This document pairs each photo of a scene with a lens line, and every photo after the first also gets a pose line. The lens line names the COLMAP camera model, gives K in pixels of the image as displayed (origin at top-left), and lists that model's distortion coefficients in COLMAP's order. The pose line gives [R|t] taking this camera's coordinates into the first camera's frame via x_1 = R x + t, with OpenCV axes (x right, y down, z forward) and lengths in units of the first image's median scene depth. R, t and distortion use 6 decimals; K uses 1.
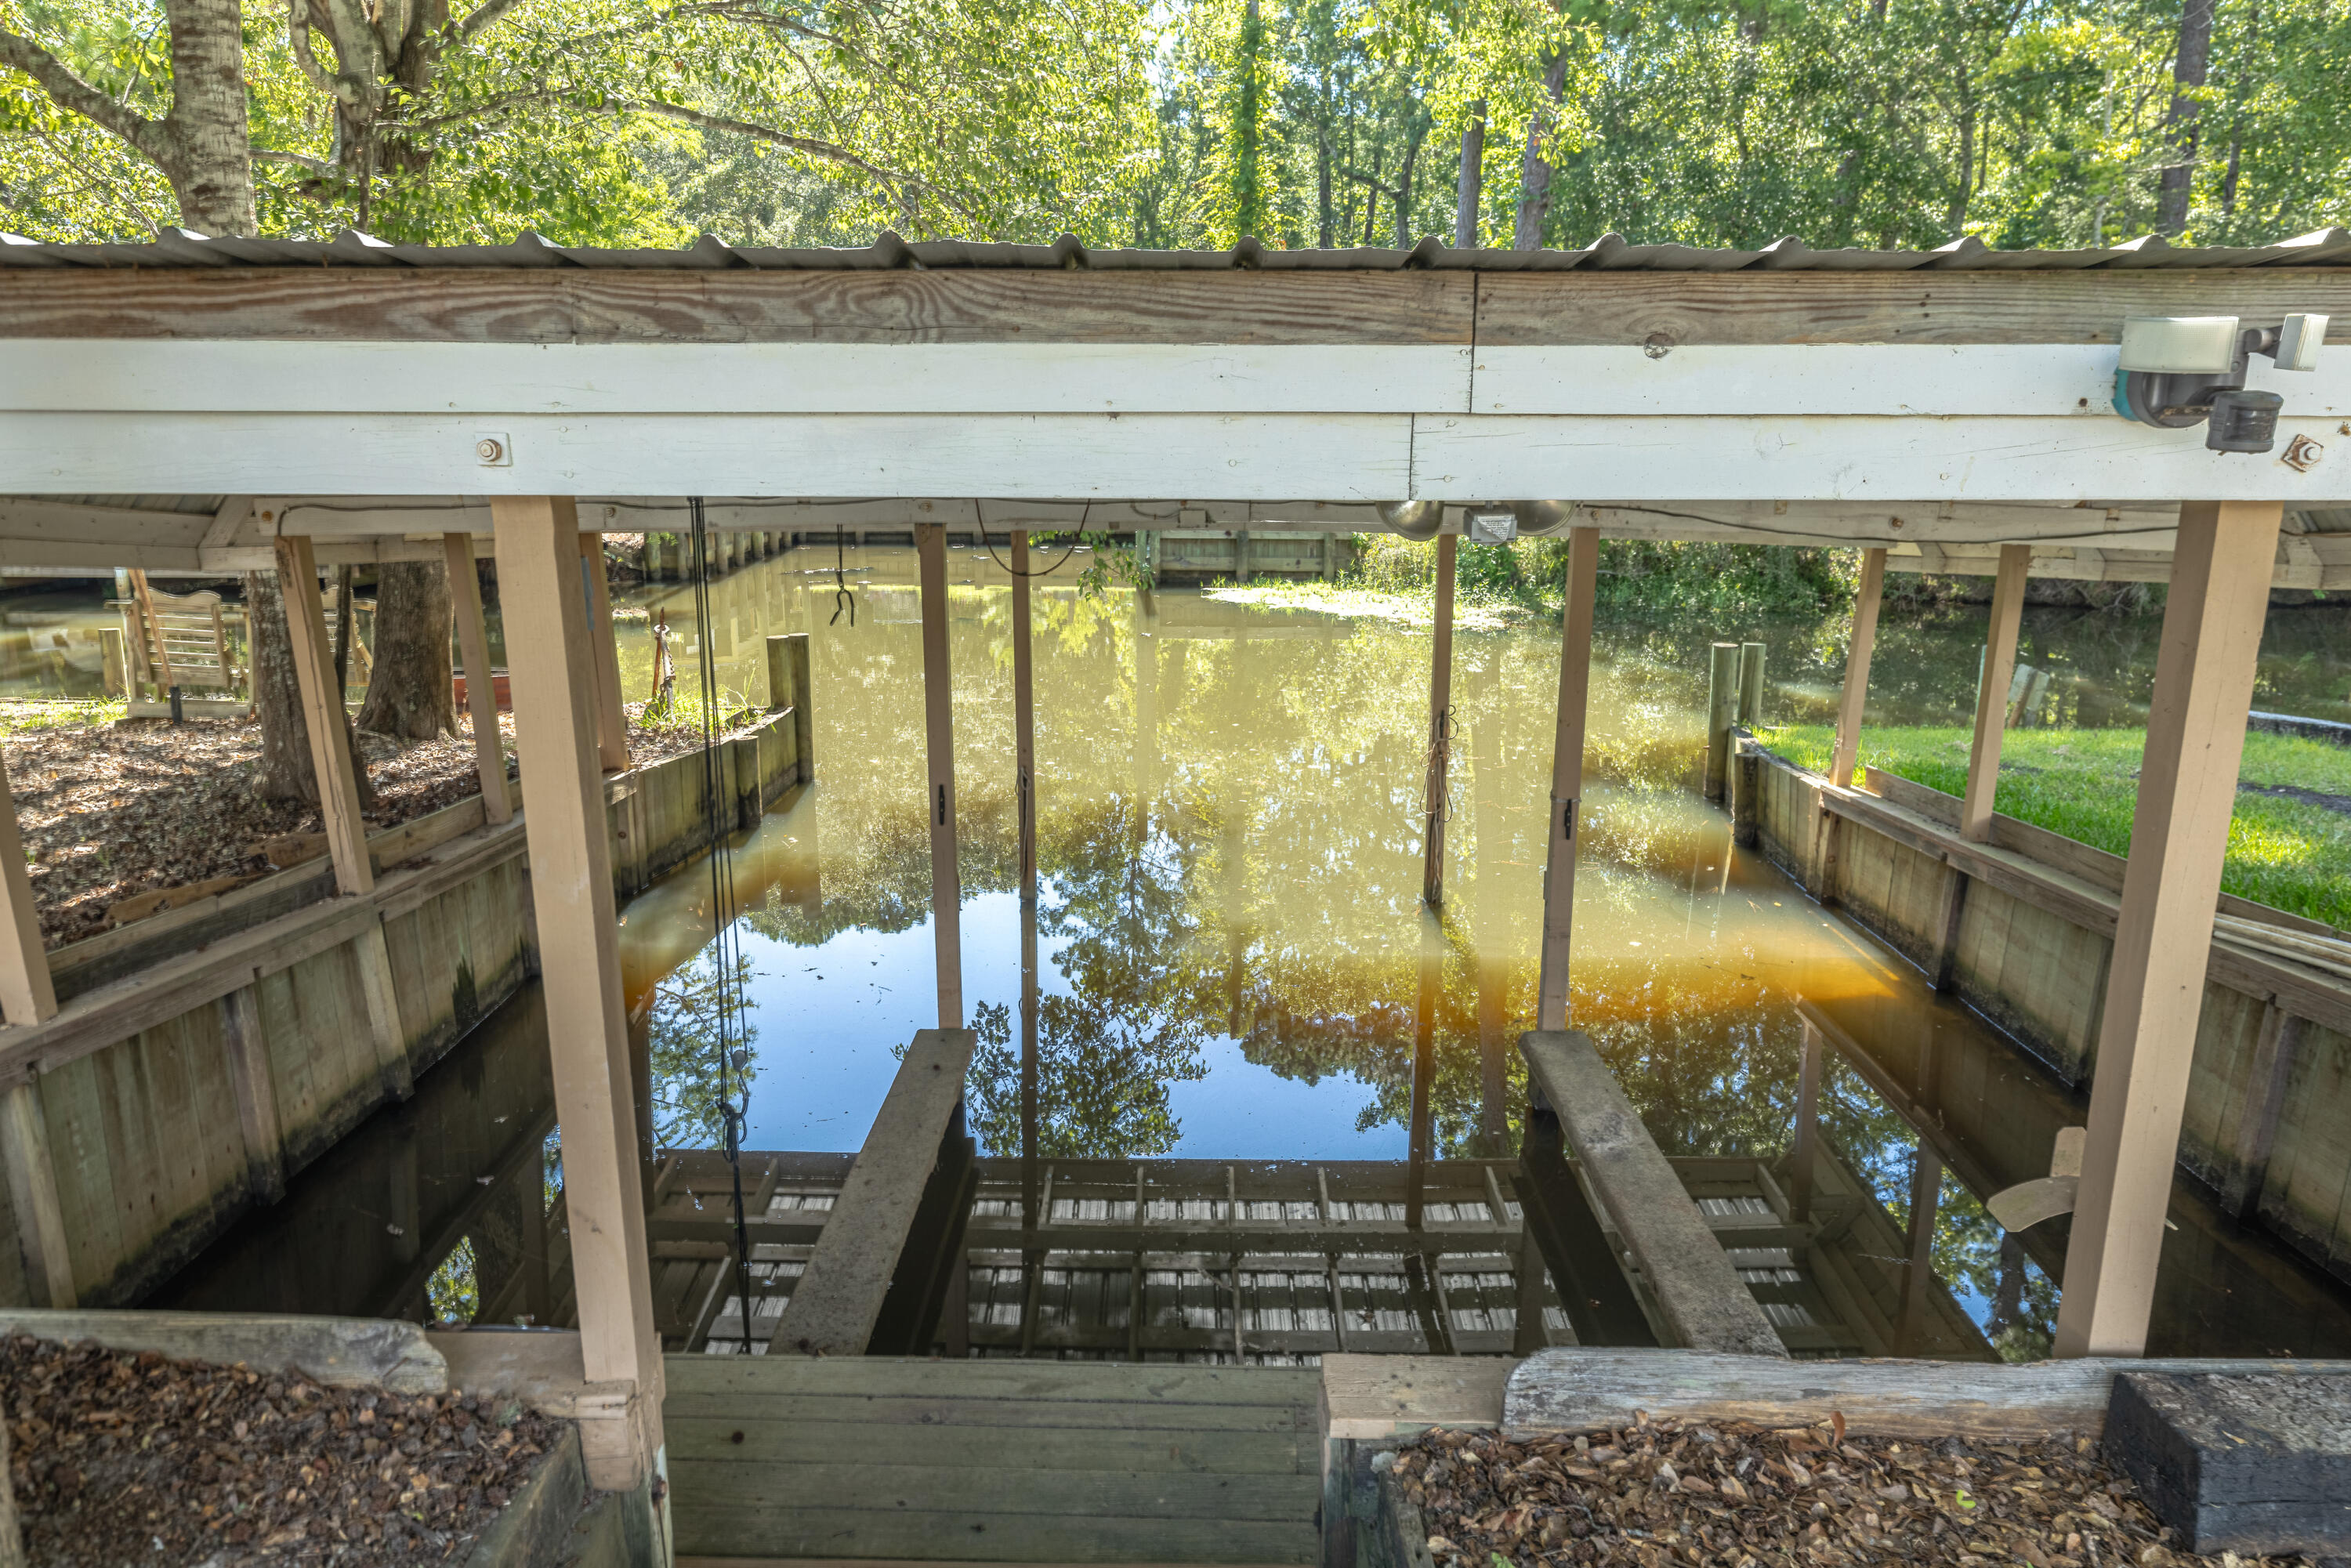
lens RADIAL K [[1578.1, 0, 1169.2], [0, 1578.1, 784.0], [0, 0, 1]] dist [-0.002206, -0.003325]
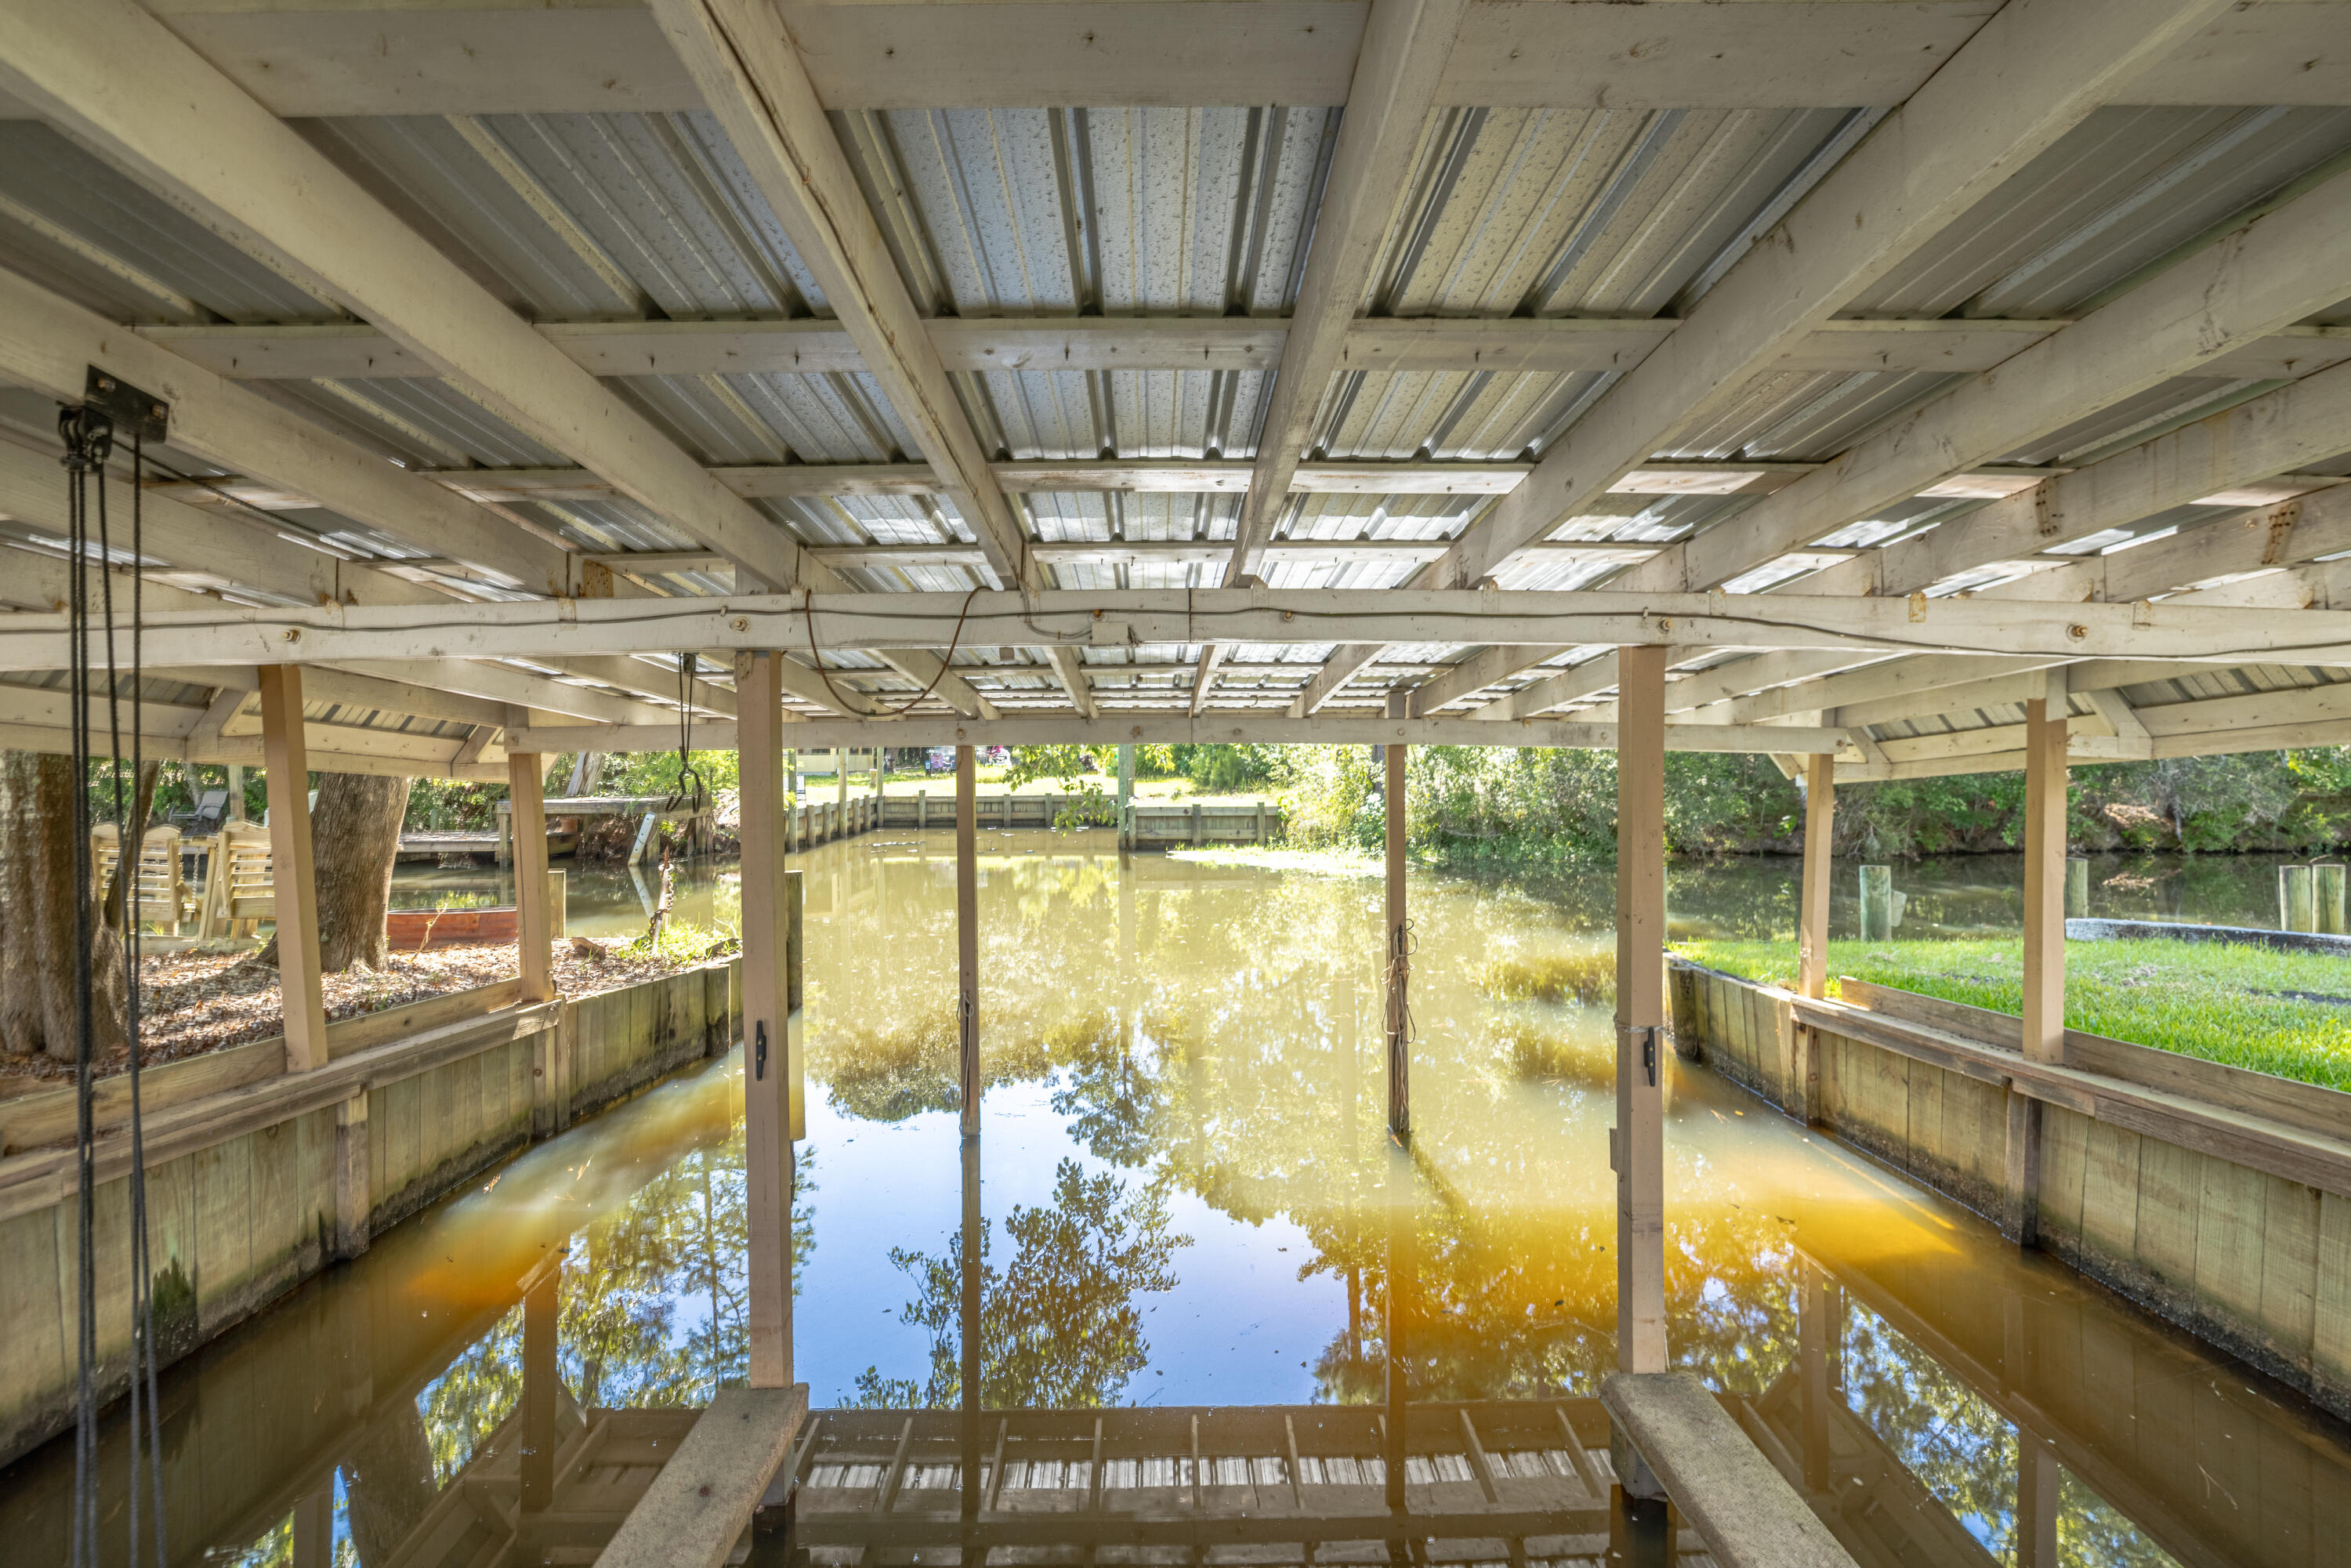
lens RADIAL K [[1040.5, 0, 1170.2], [0, 1040.5, 774.7], [0, 0, 1]] dist [0.001217, 0.000502]
pose [[0.999744, -0.011568, 0.019444, 0.007449], [0.015413, 0.977359, -0.211025, -0.001561], [-0.016563, 0.211271, 0.977287, 0.132158]]
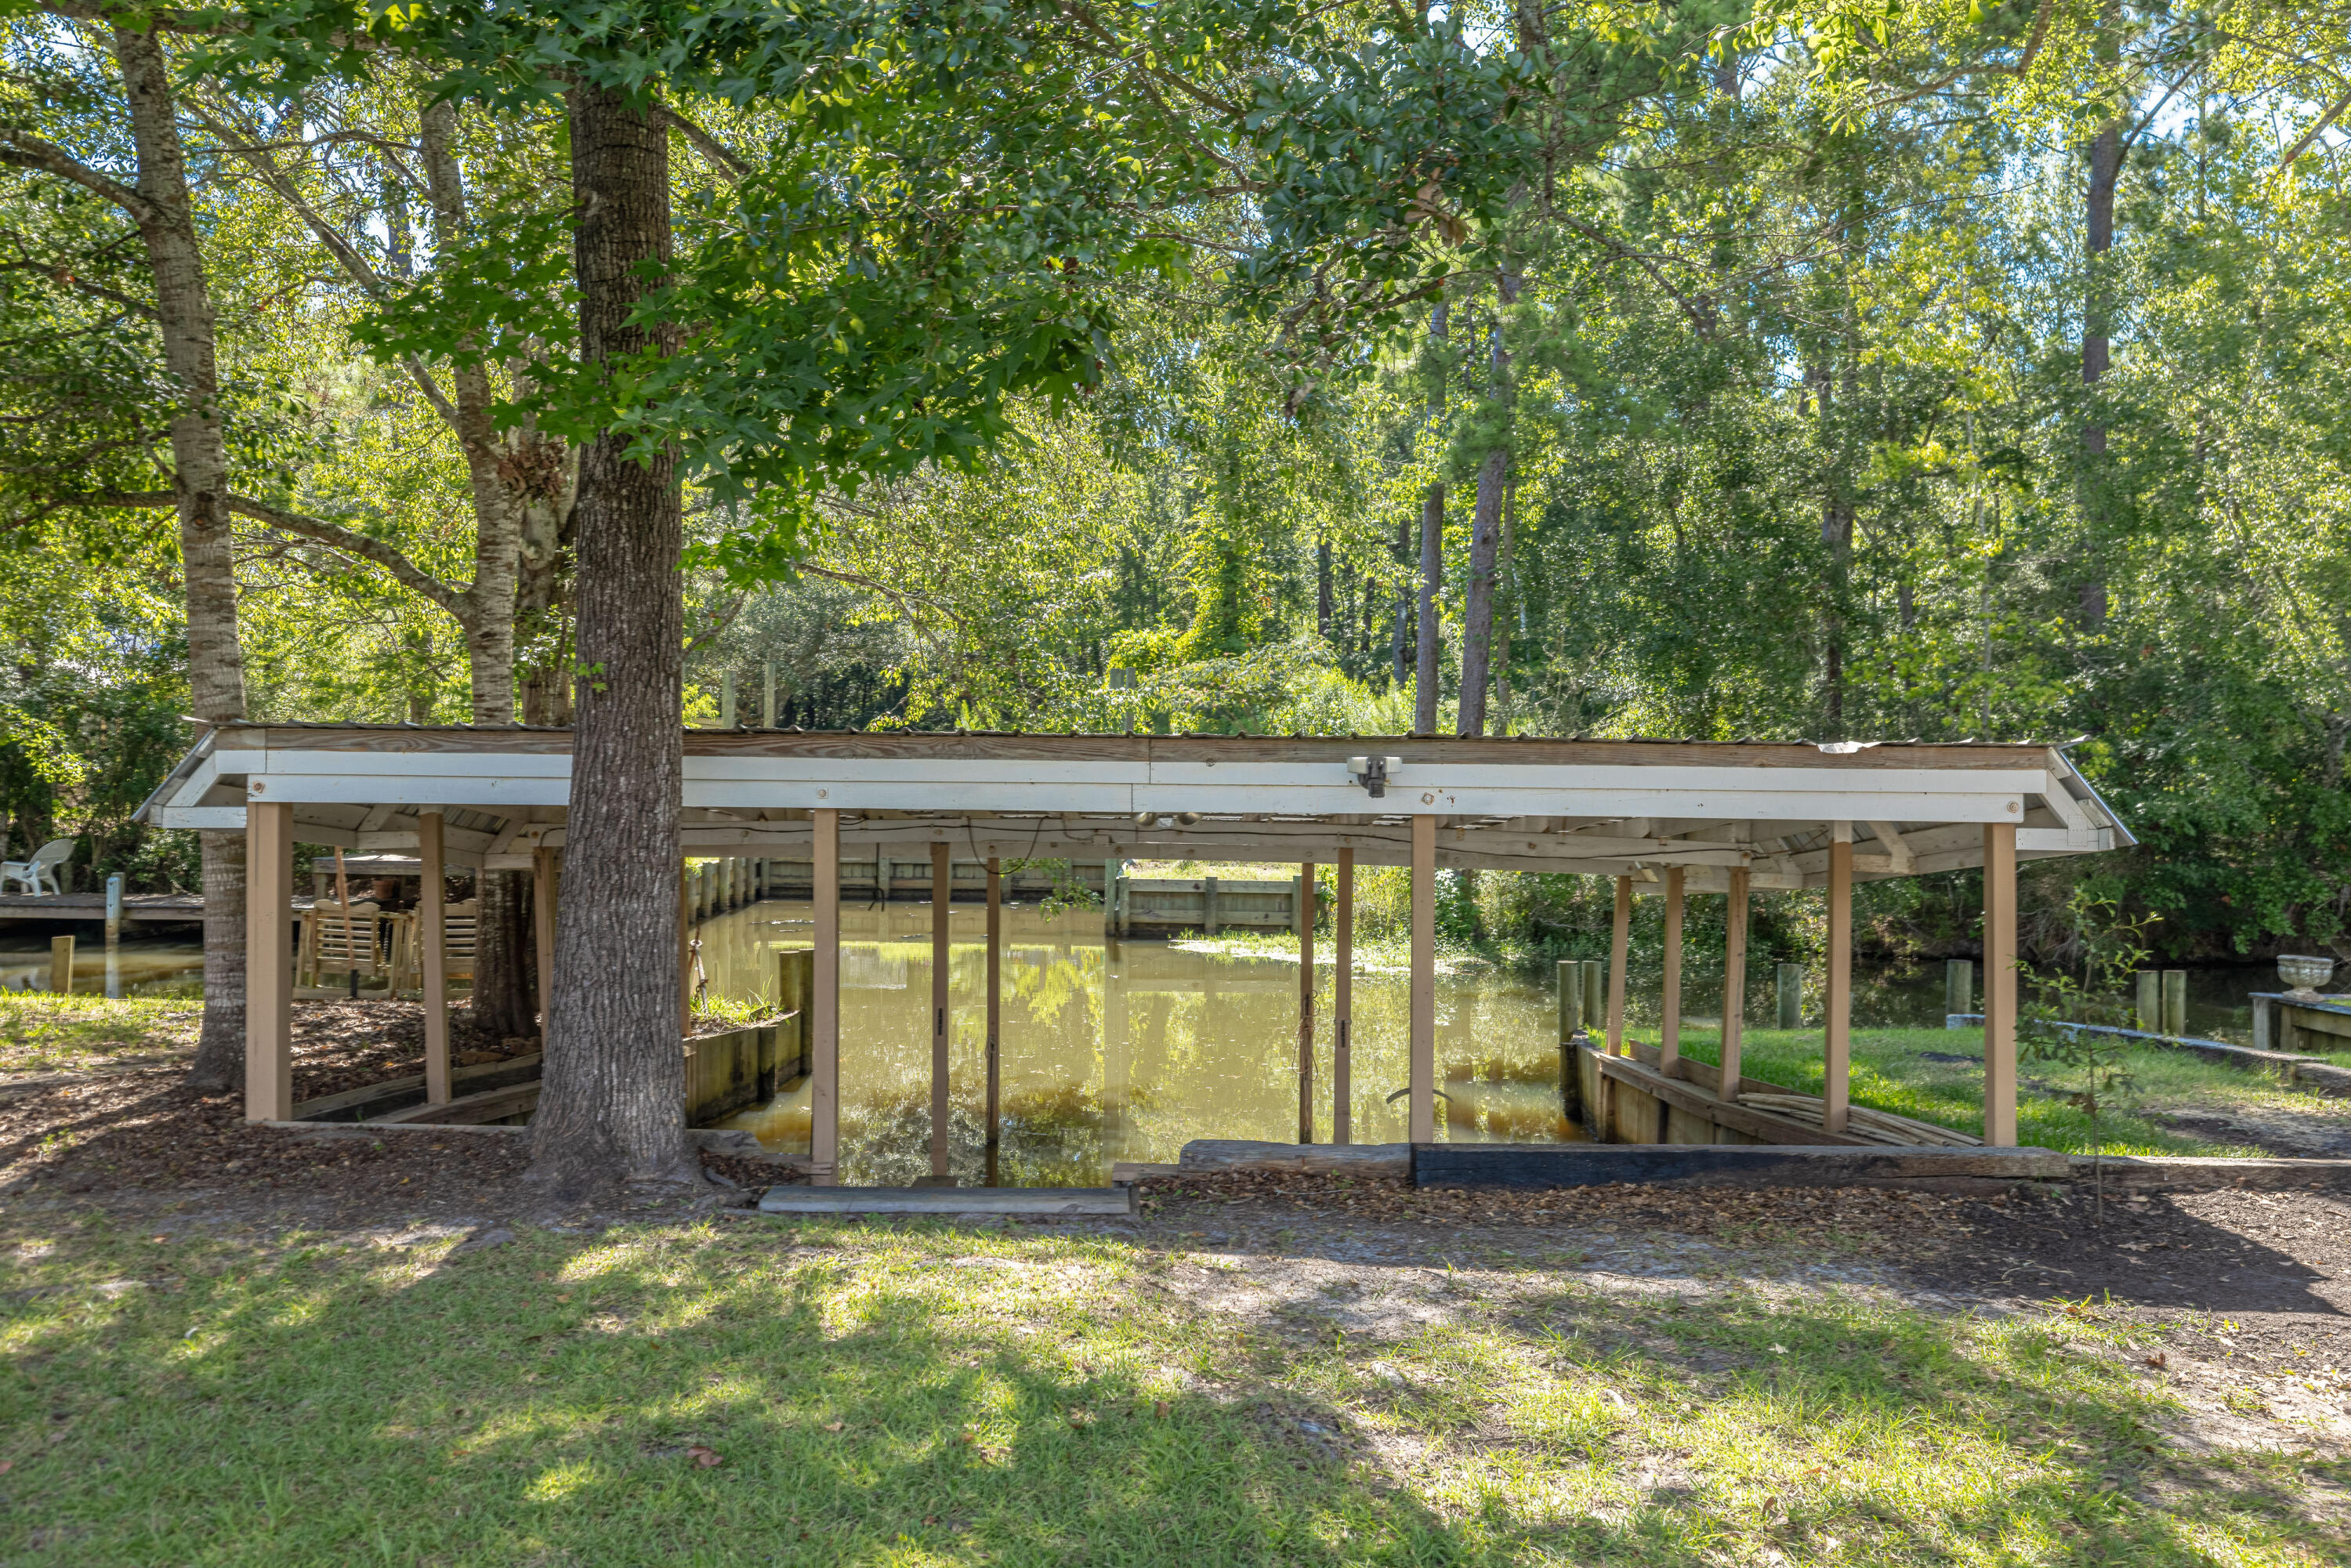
lens RADIAL K [[1899.1, 0, 1175.5], [0, 1899.1, 784.0], [0, 0, 1]] dist [0.024963, 0.003481]
pose [[0.999960, 0.007583, 0.004744, 0.019464], [-0.006352, 0.975449, -0.220133, 0.049373], [-0.006297, 0.220094, 0.975458, -0.222149]]
